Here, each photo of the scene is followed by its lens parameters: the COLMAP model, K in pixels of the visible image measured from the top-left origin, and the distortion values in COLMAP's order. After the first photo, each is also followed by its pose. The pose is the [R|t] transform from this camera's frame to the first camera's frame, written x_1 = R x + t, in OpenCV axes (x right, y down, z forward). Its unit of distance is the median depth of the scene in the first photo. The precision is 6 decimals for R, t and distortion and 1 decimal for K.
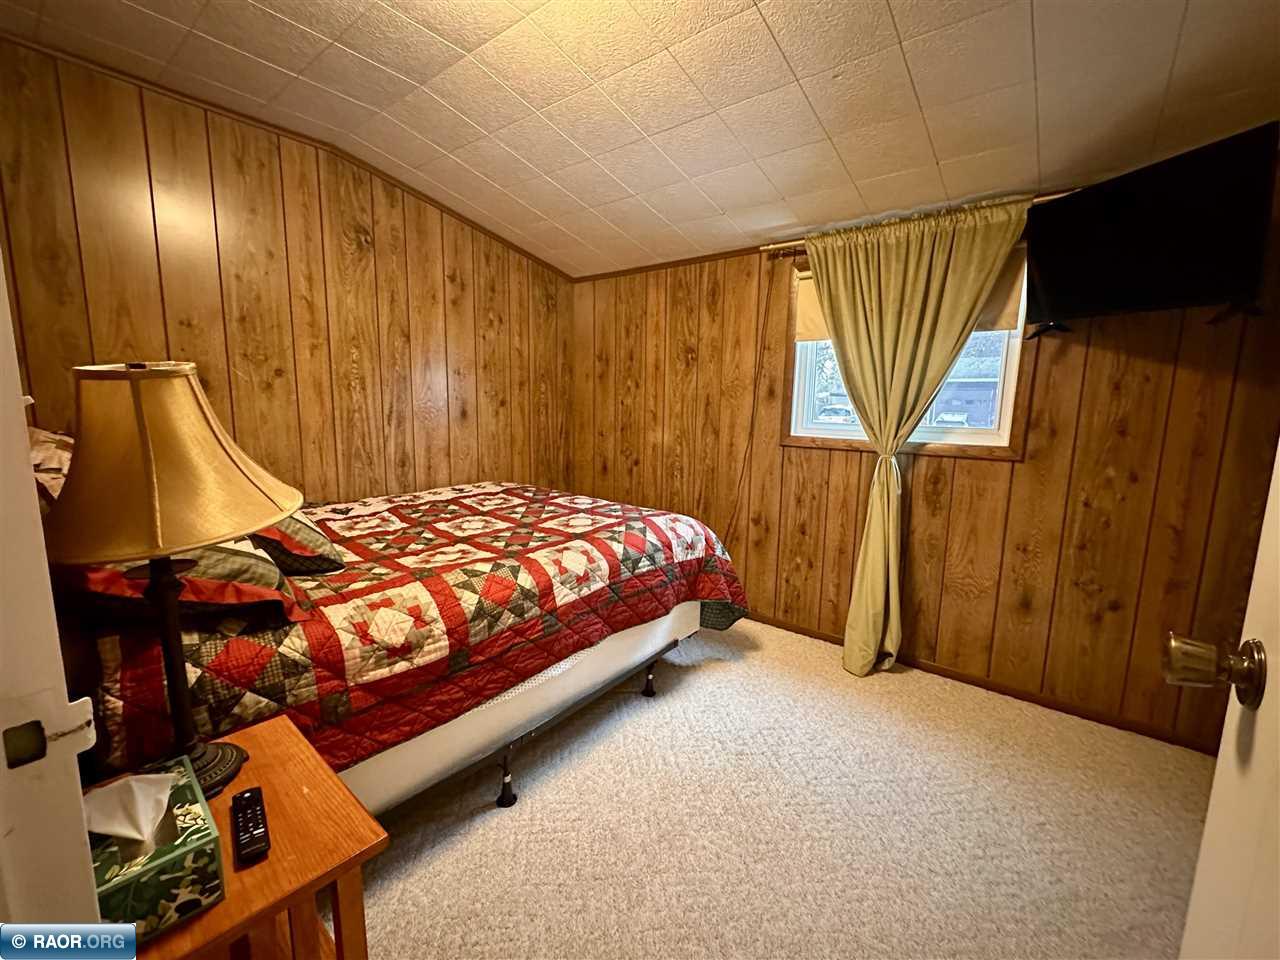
lens RADIAL K [[534.8, 0, 644.4], [0, 534.8, 478.4], [0, 0, 1]] dist [-0.001619, 0.000502]
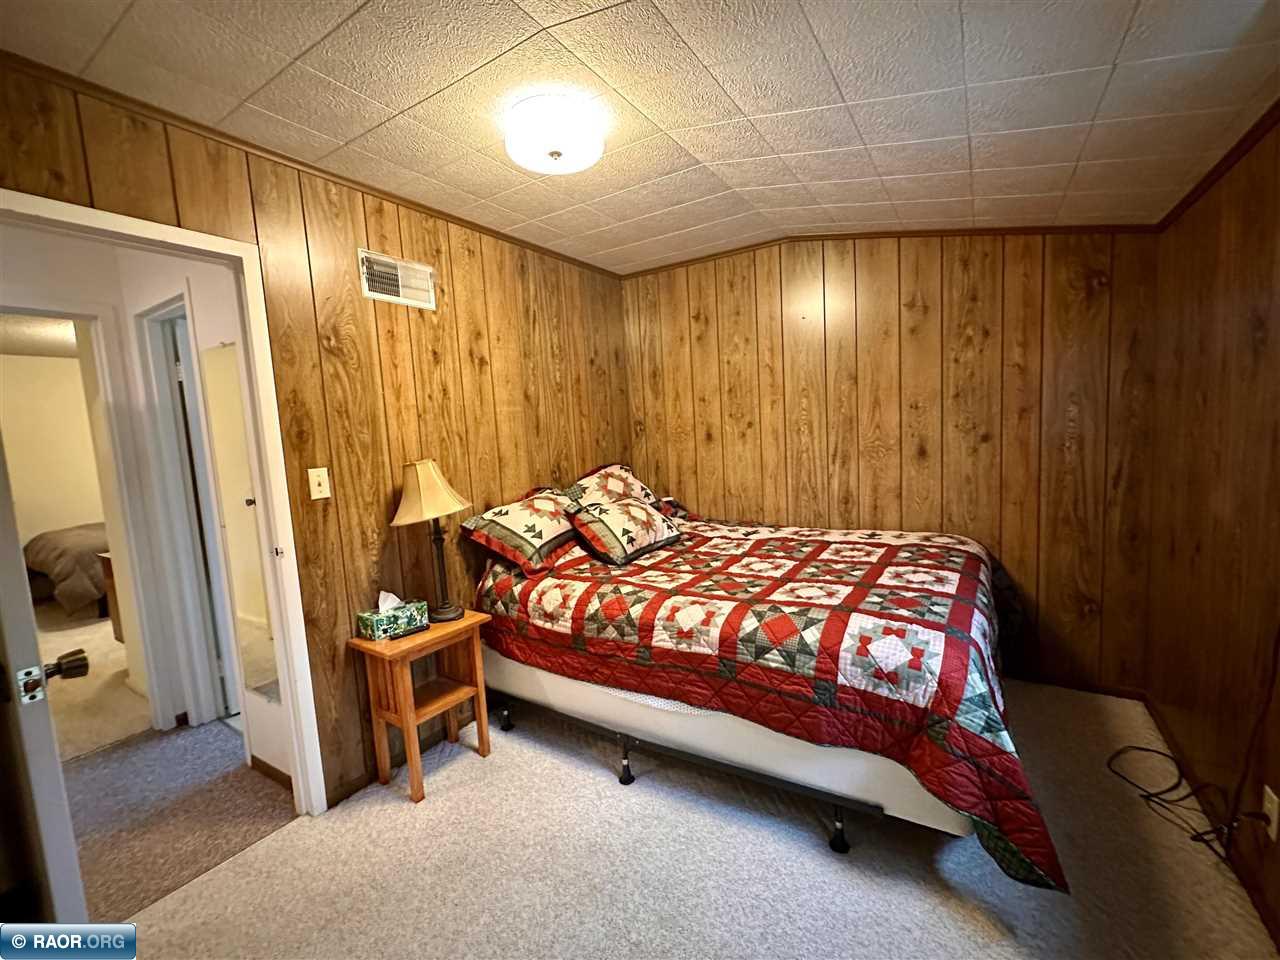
lens RADIAL K [[534.8, 0, 647.9], [0, 534.8, 483.4], [0, 0, 1]] dist [-0.001619, 0.000502]
pose [[0.117732, 0.078621, -0.989928, 0.611808], [-0.083824, 0.994090, 0.068983, -0.115574], [0.989501, 0.074858, 0.123626, 0.554339]]
